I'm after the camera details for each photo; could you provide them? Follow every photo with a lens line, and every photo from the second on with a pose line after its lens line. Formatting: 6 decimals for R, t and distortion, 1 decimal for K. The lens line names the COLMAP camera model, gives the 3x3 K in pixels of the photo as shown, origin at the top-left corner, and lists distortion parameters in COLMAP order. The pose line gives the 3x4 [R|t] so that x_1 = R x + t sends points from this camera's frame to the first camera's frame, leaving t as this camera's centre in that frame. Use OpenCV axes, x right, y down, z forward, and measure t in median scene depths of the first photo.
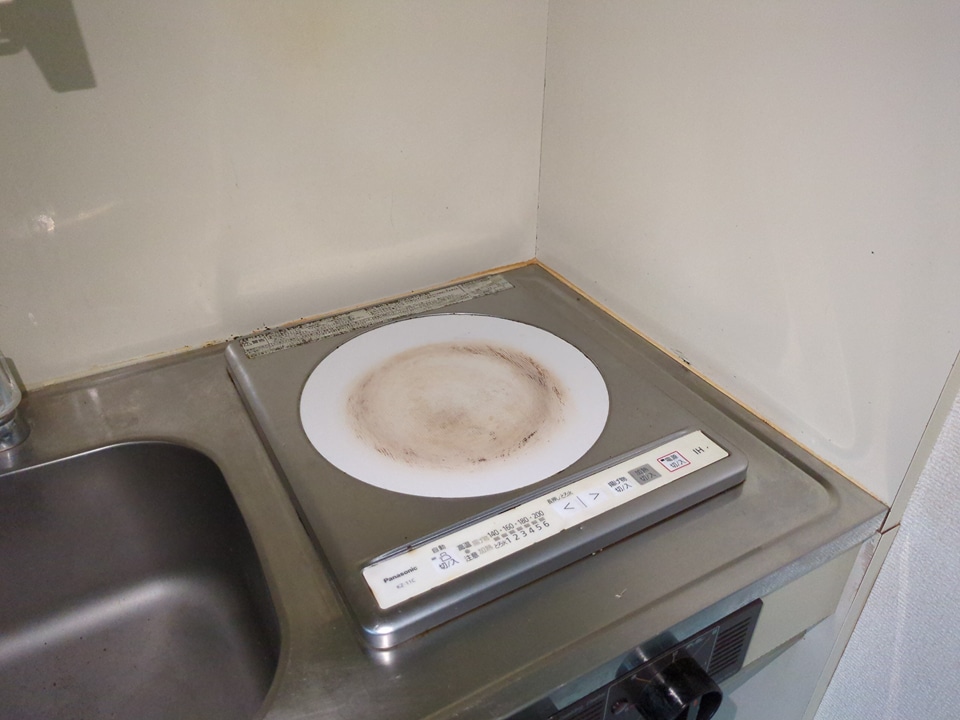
lens RADIAL K [[731.7, 0, 461.5], [0, 731.7, 360.5], [0, 0, 1]] dist [0.038736, -0.035426]
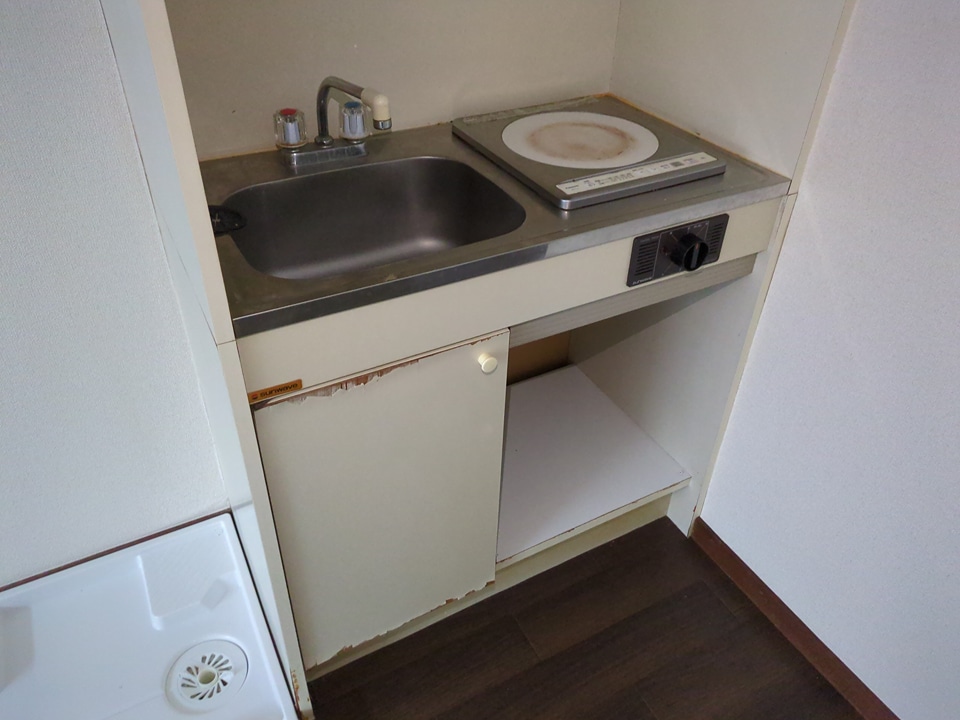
lens RADIAL K [[731.7, 0, 461.5], [0, 731.7, 360.5], [0, 0, 1]] dist [0.038736, -0.035426]
pose [[0.999854, 0.016297, -0.005136, -0.315132], [-0.015904, 0.997491, 0.068986, 0.521981], [0.006247, -0.068894, 0.997604, -1.038970]]
